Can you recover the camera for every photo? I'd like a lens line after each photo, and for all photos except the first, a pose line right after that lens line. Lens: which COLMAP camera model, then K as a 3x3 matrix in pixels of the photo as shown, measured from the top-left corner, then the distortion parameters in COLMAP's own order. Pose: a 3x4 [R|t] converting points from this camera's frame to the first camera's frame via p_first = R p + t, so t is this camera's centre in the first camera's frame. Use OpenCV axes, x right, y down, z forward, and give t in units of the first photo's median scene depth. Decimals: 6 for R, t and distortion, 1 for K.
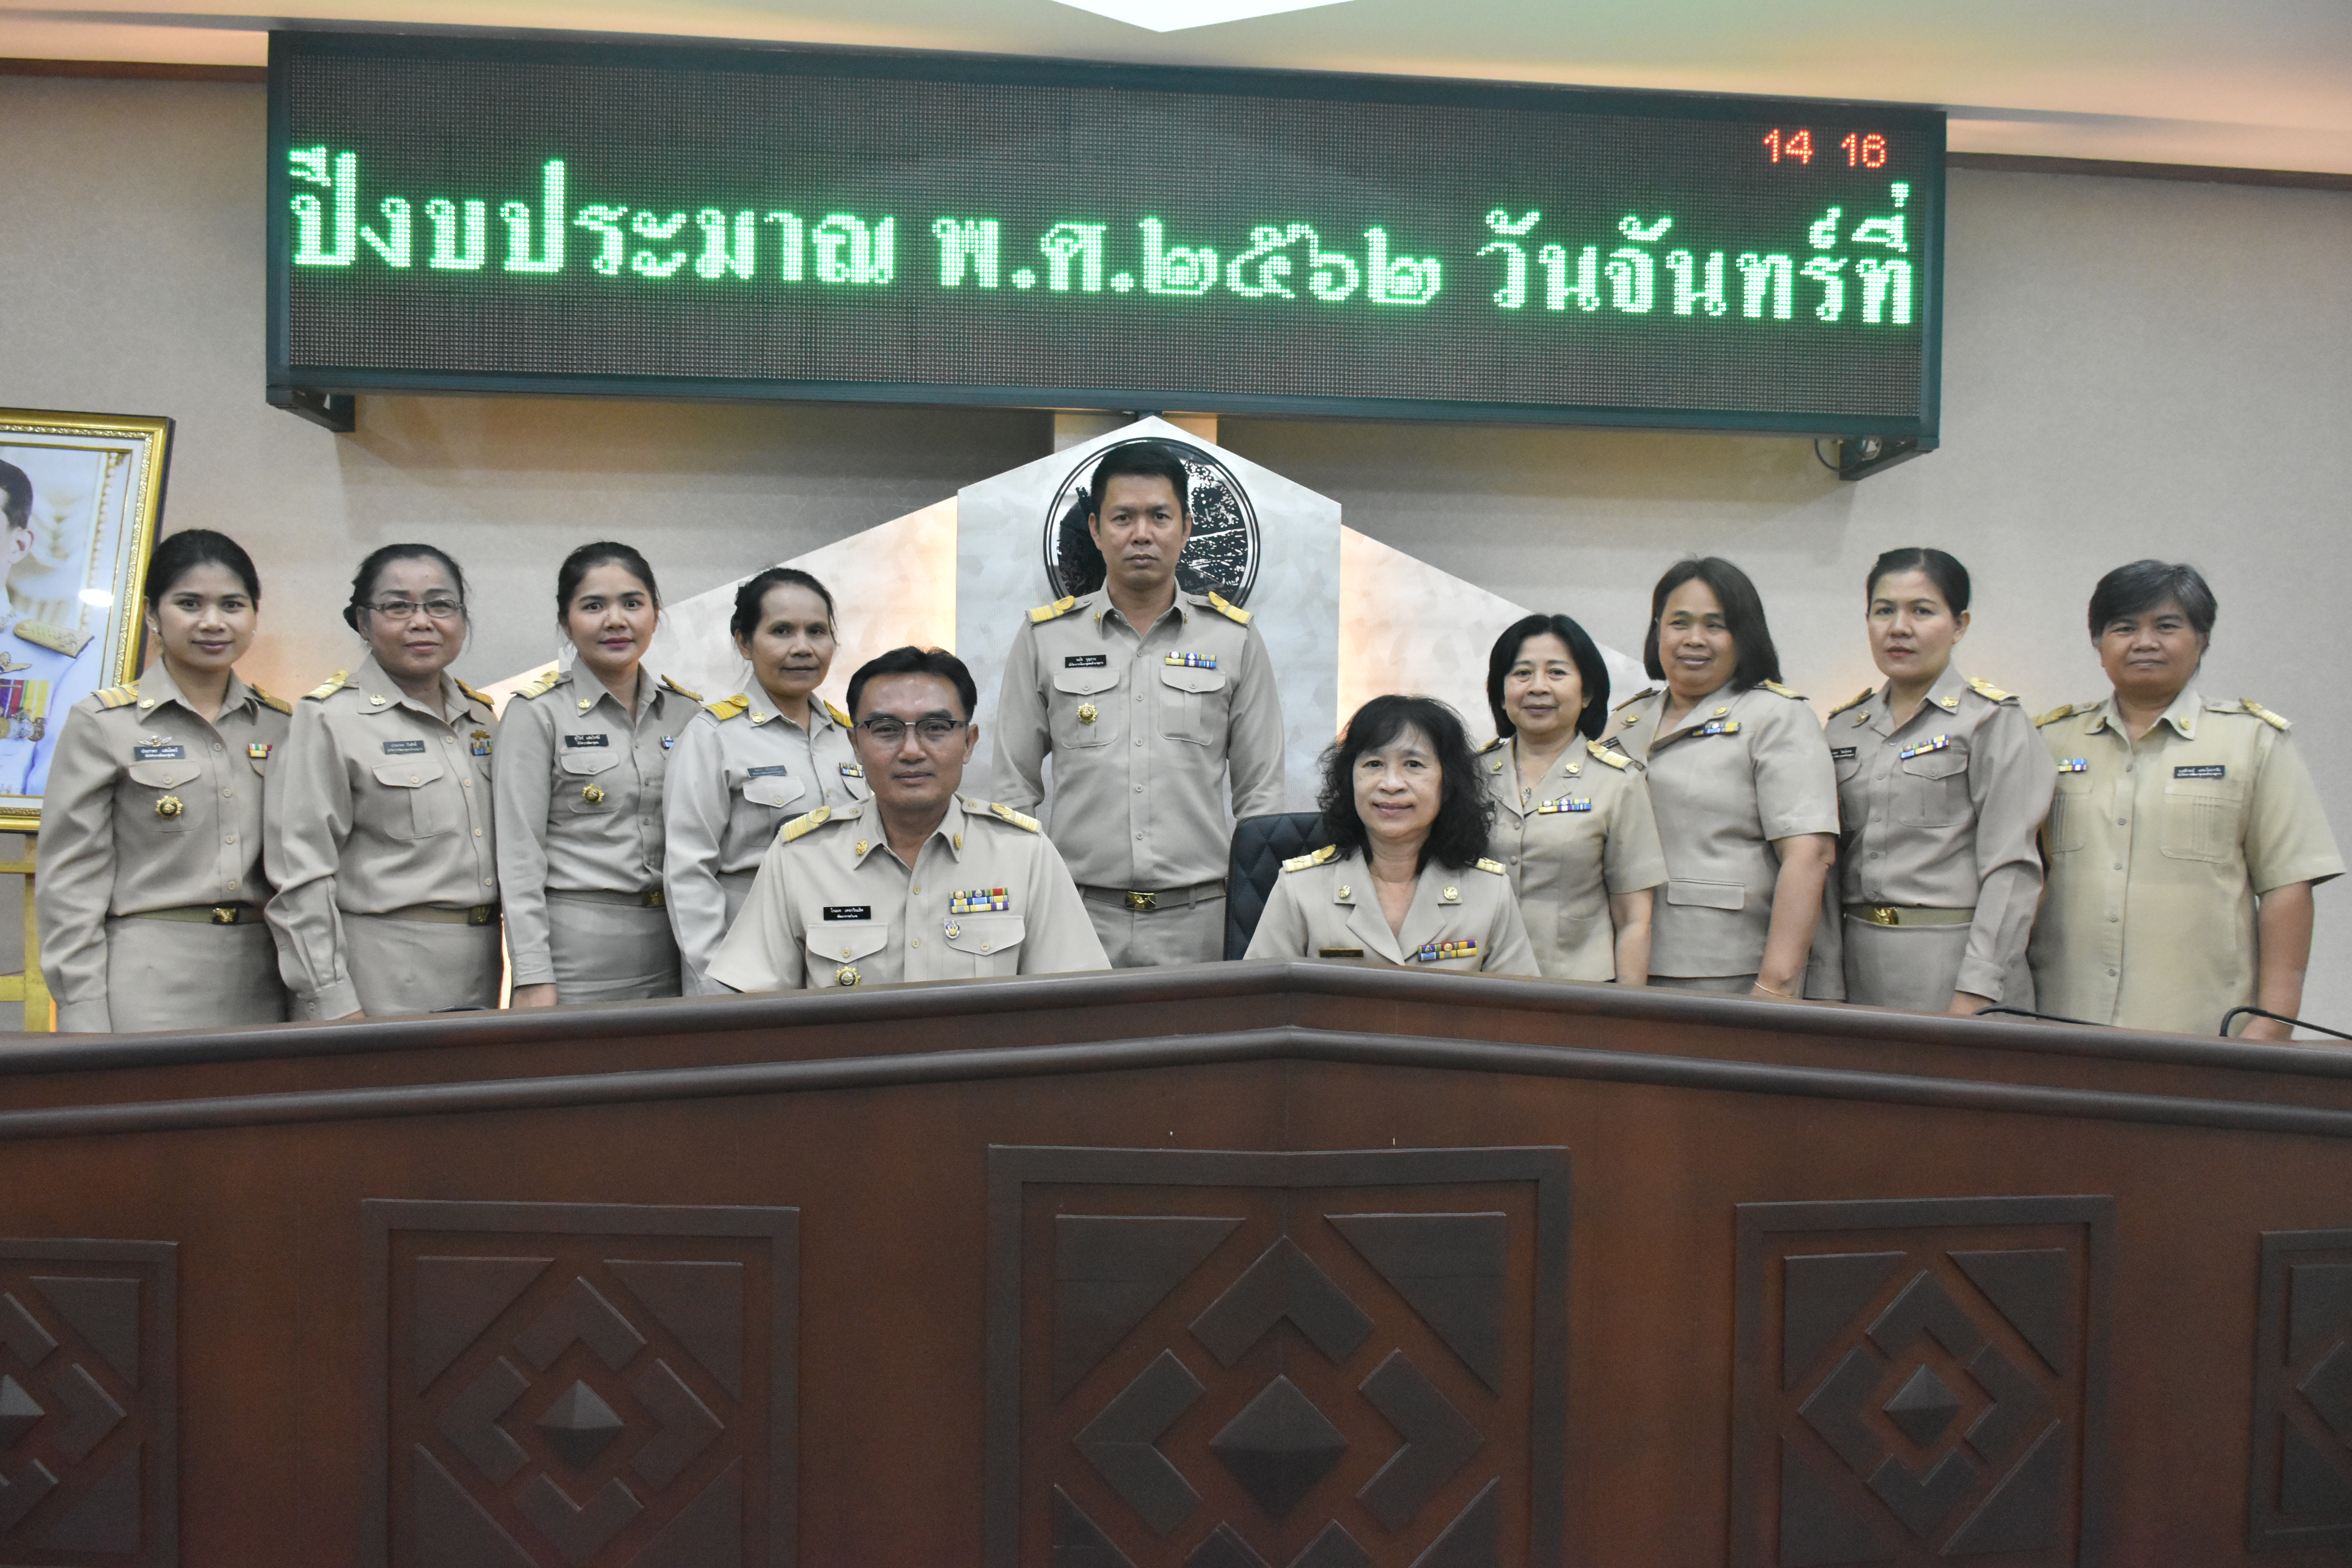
lens RADIAL K [[1794.0, 0, 1171.7], [0, 1794.0, 780.1], [0, 0, 1]] dist [-0.015969, -0.009417]
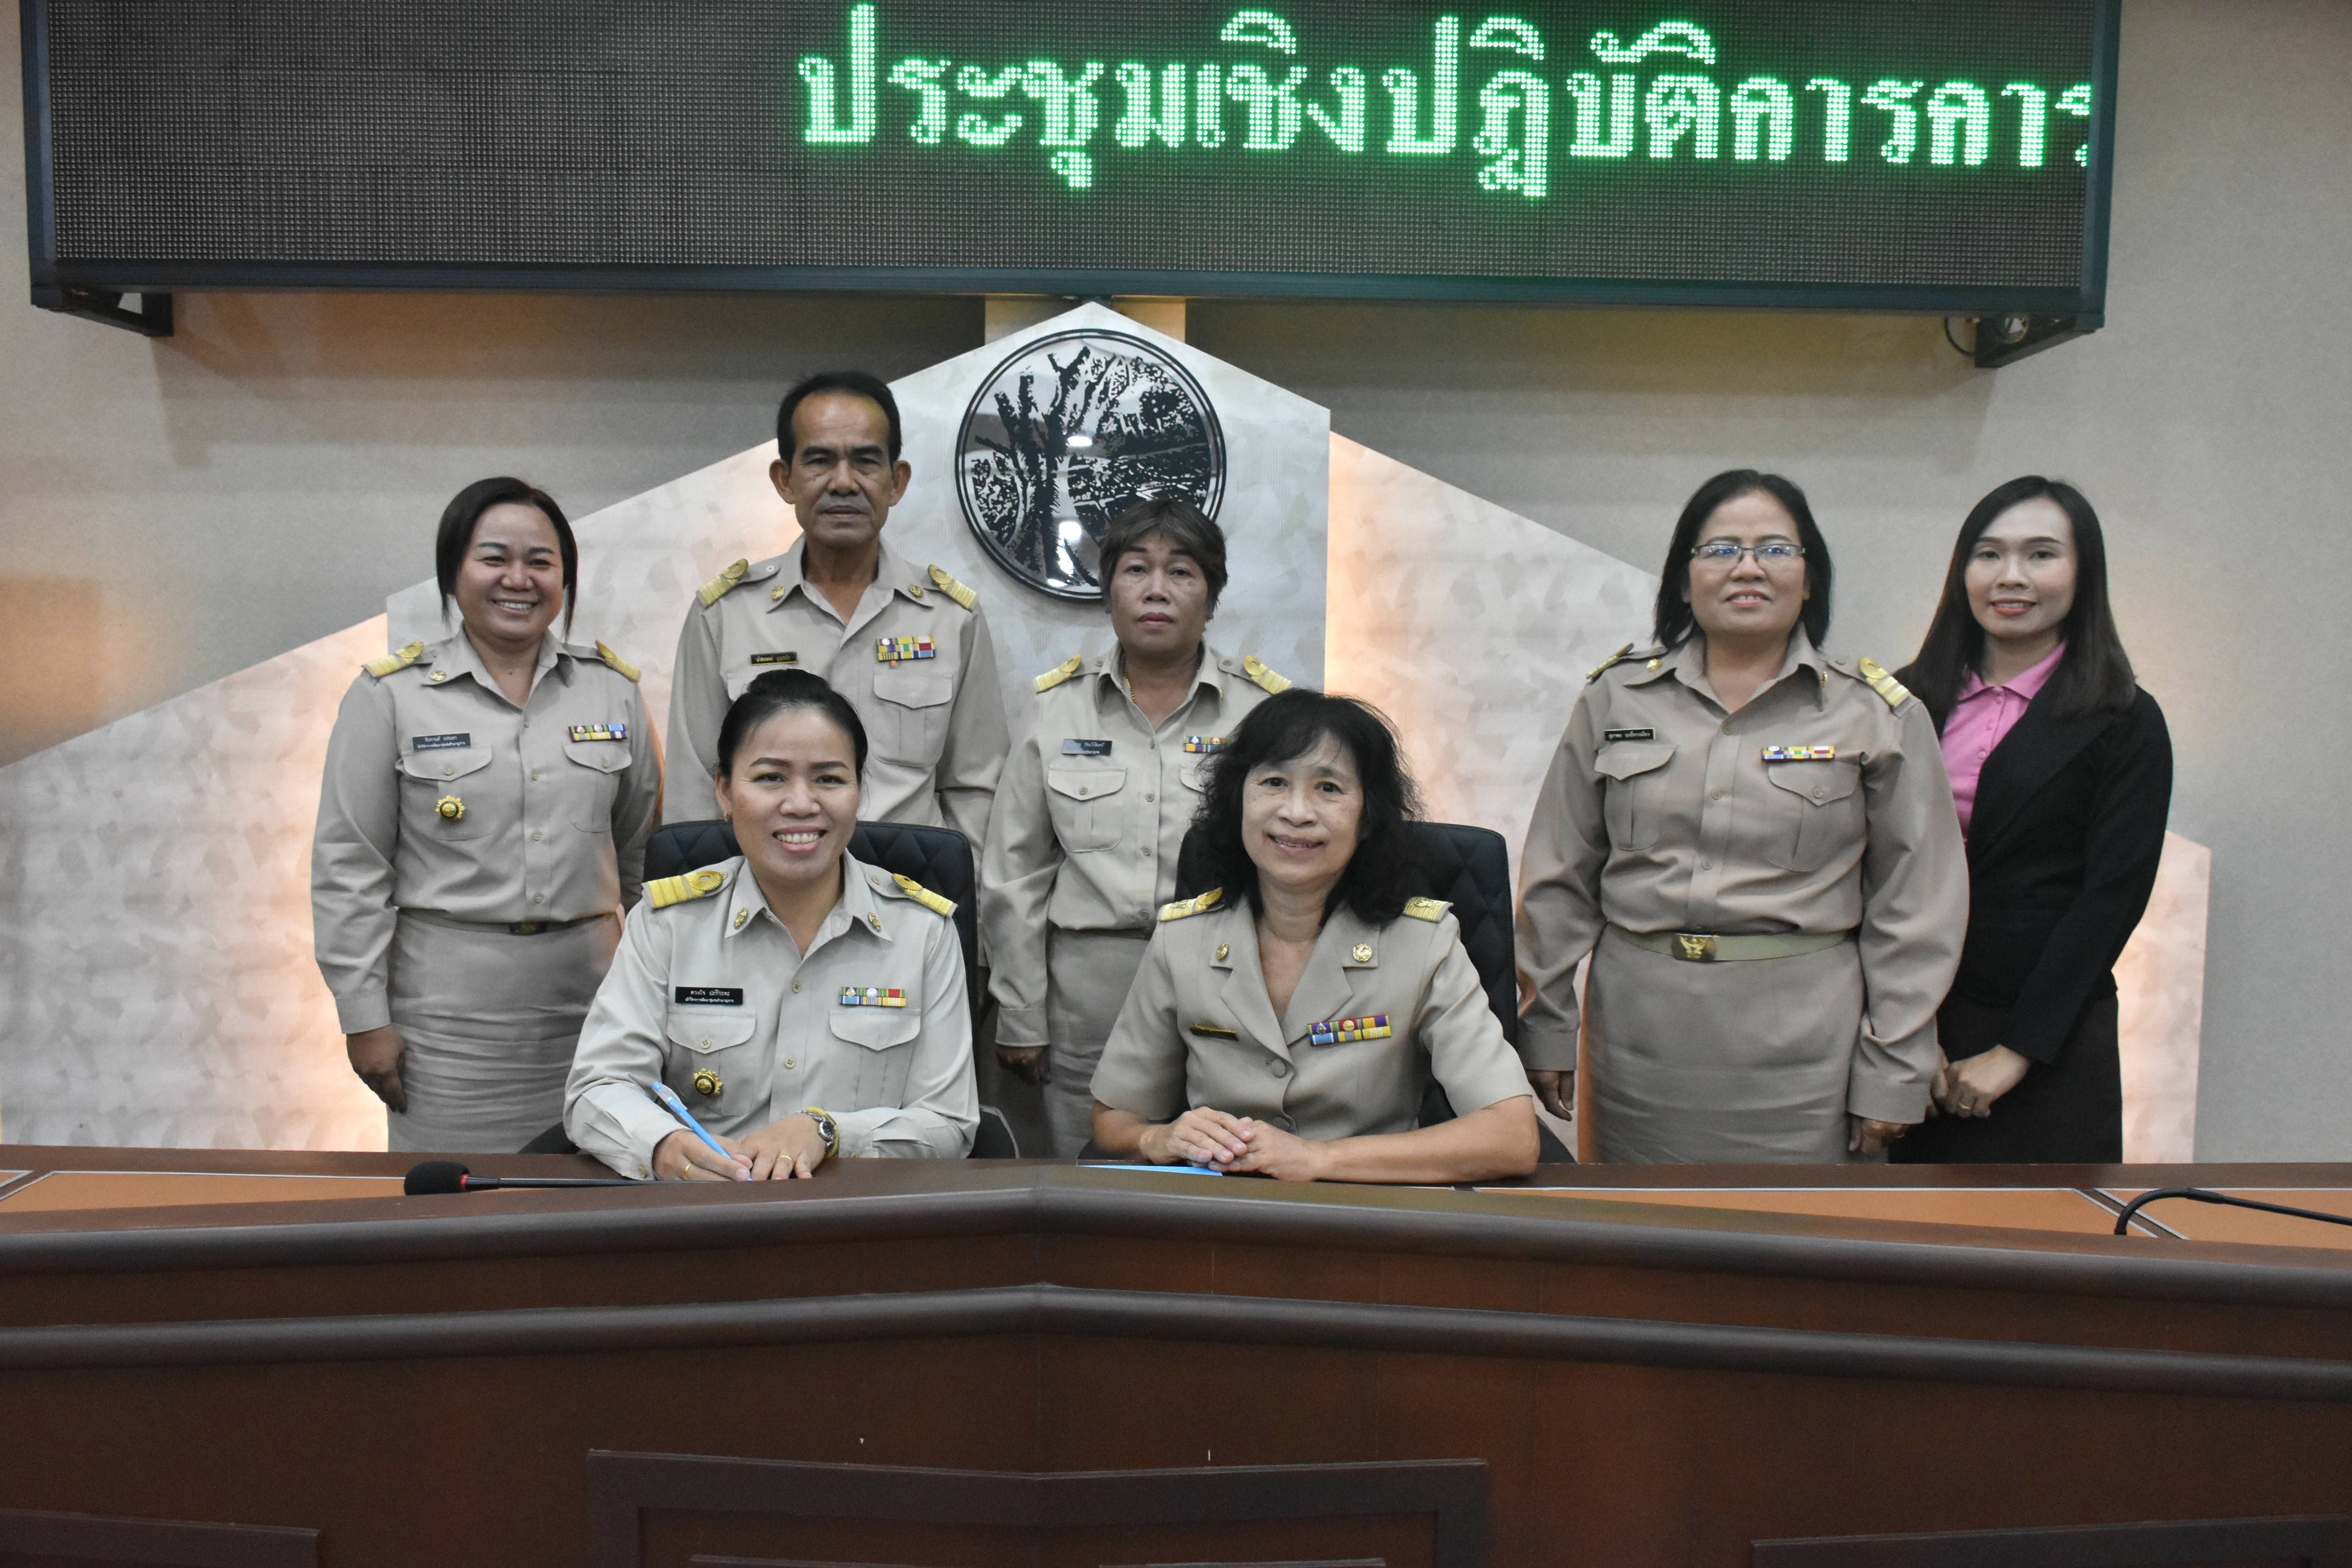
lens RADIAL K [[1794.0, 0, 1171.7], [0, 1794.0, 780.1], [0, 0, 1]] dist [-0.015969, -0.009417]
pose [[0.997723, 0.002214, -0.067408, 0.074985], [0.002308, 0.997755, 0.066931, -0.041385], [0.067405, -0.066934, 0.995478, 0.181986]]
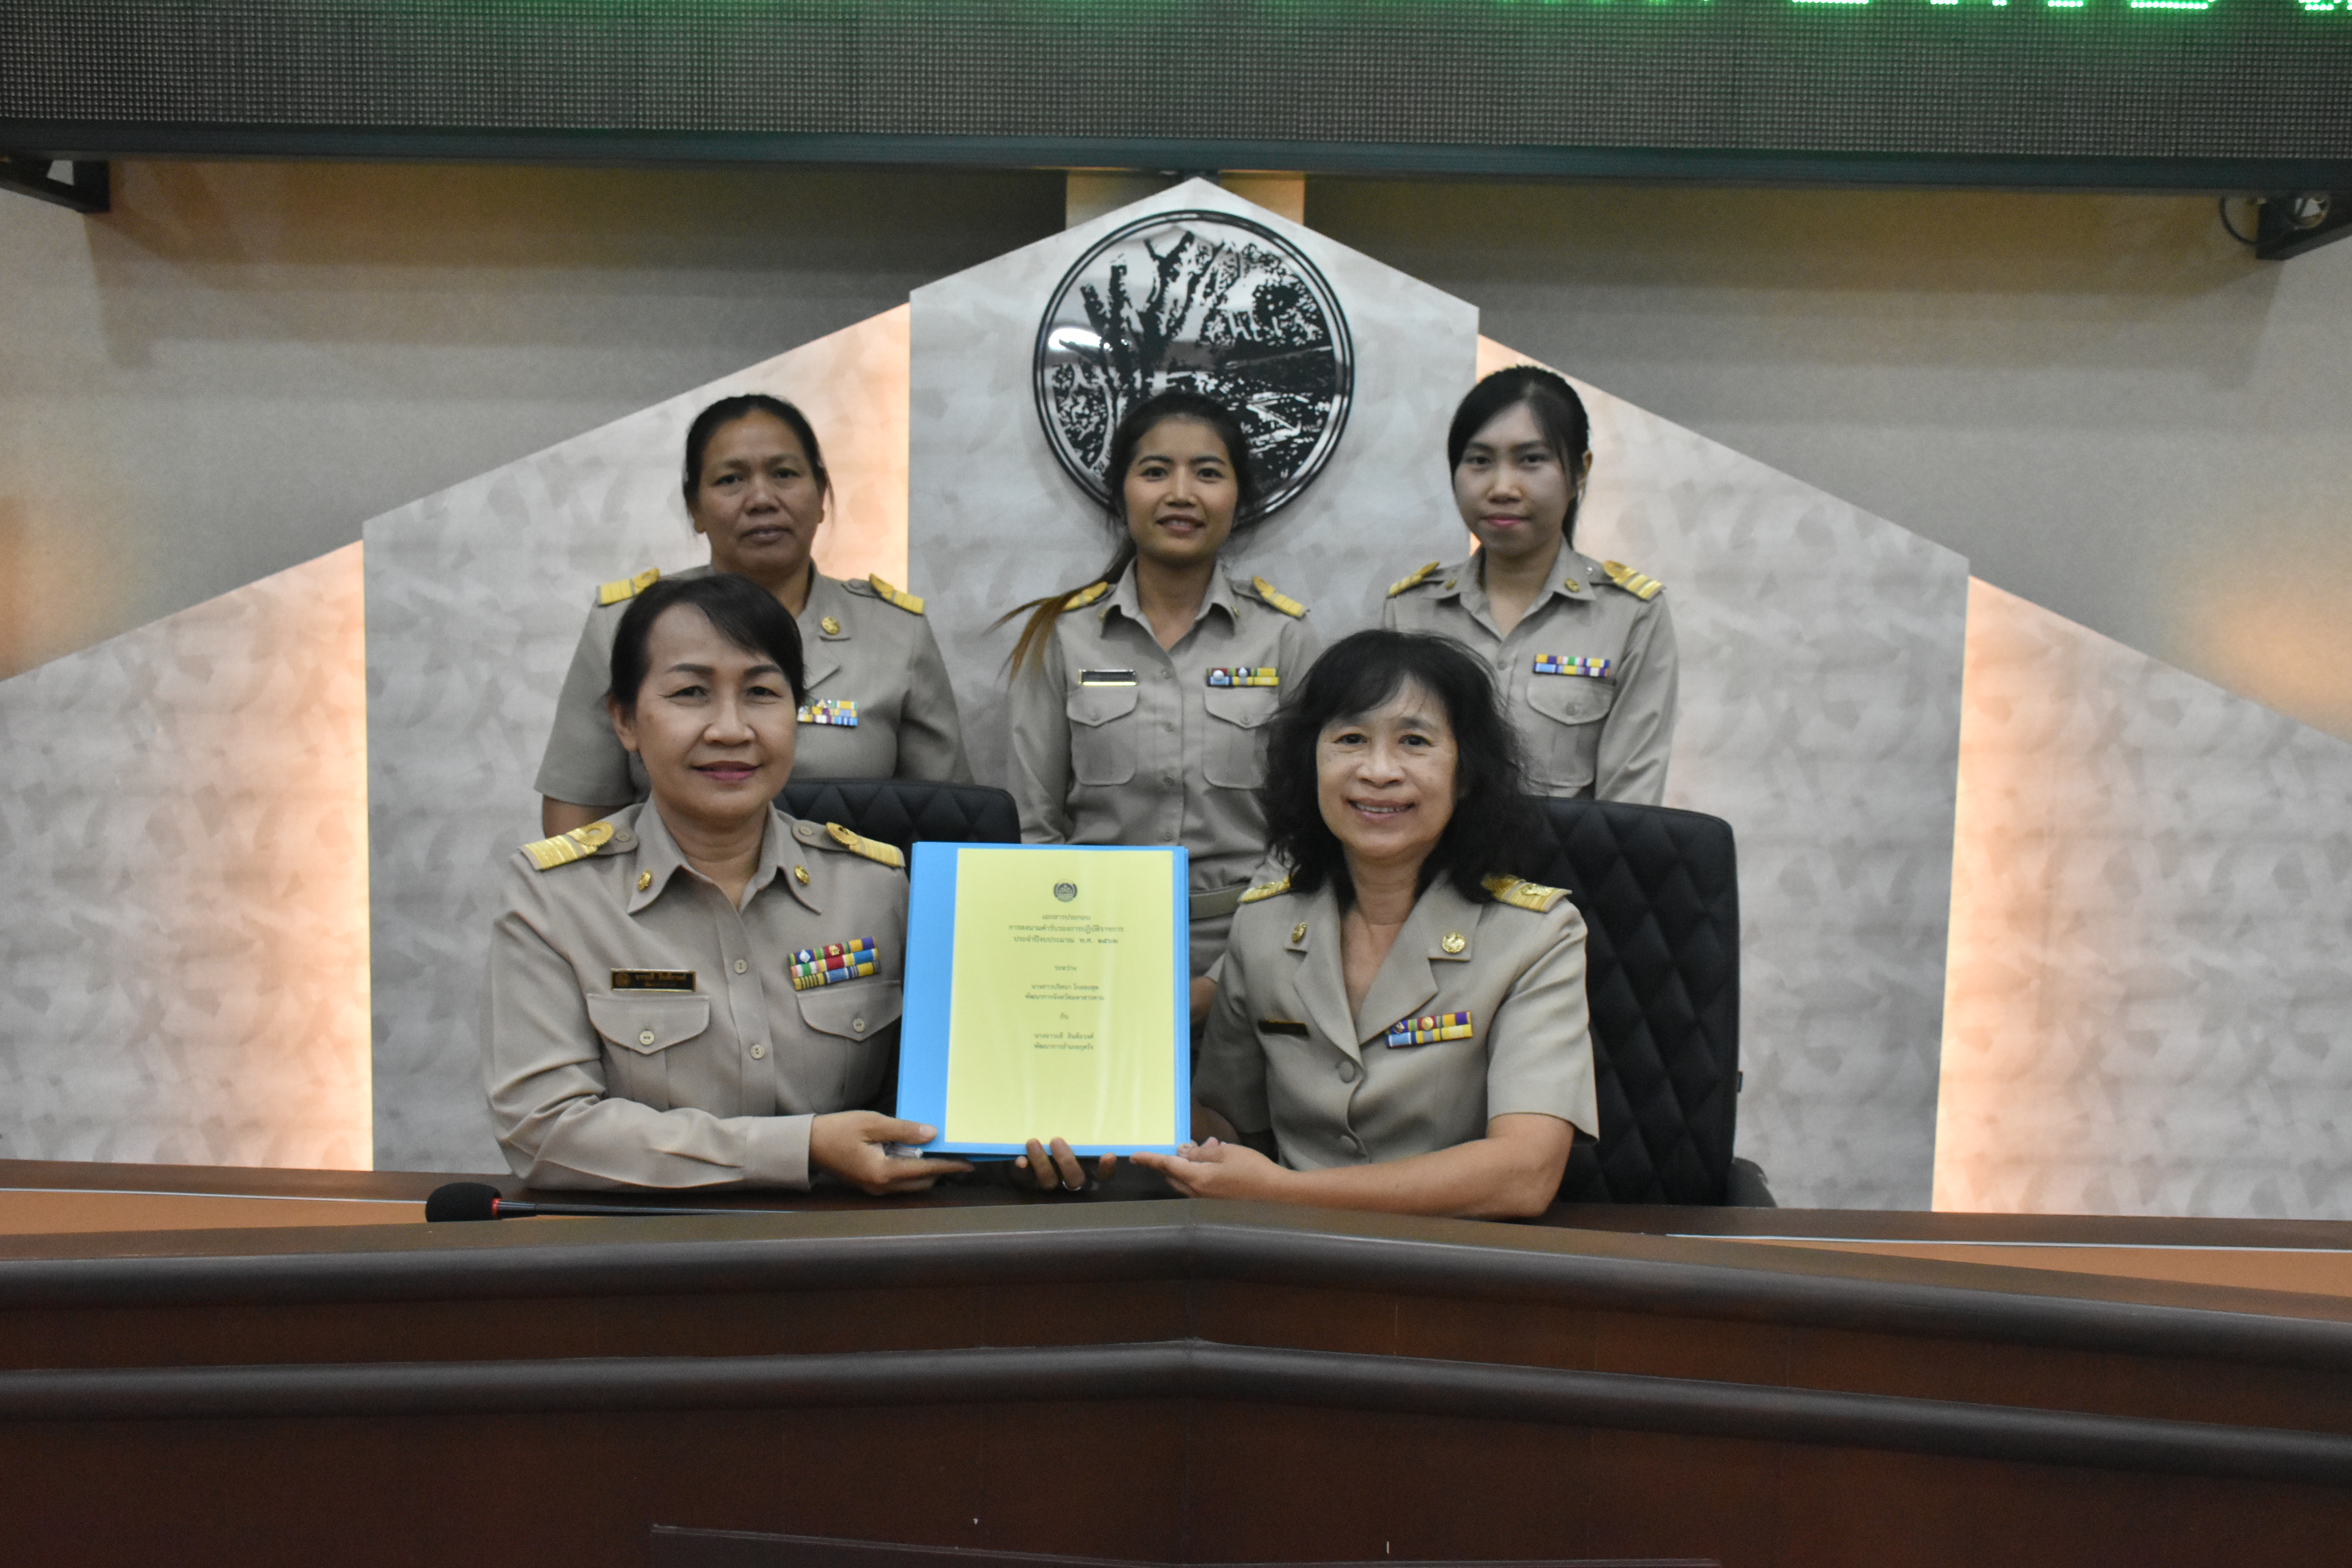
lens RADIAL K [[2116.0, 0, 1168.5], [0, 2116.0, 778.6], [0, 0, 1]] dist [-0.009139, 0.018306]
pose [[0.994961, 0.014860, -0.099160, 0.057626], [-0.006787, 0.996670, 0.081260, -0.040472], [0.100037, -0.080177, 0.991748, 0.183338]]
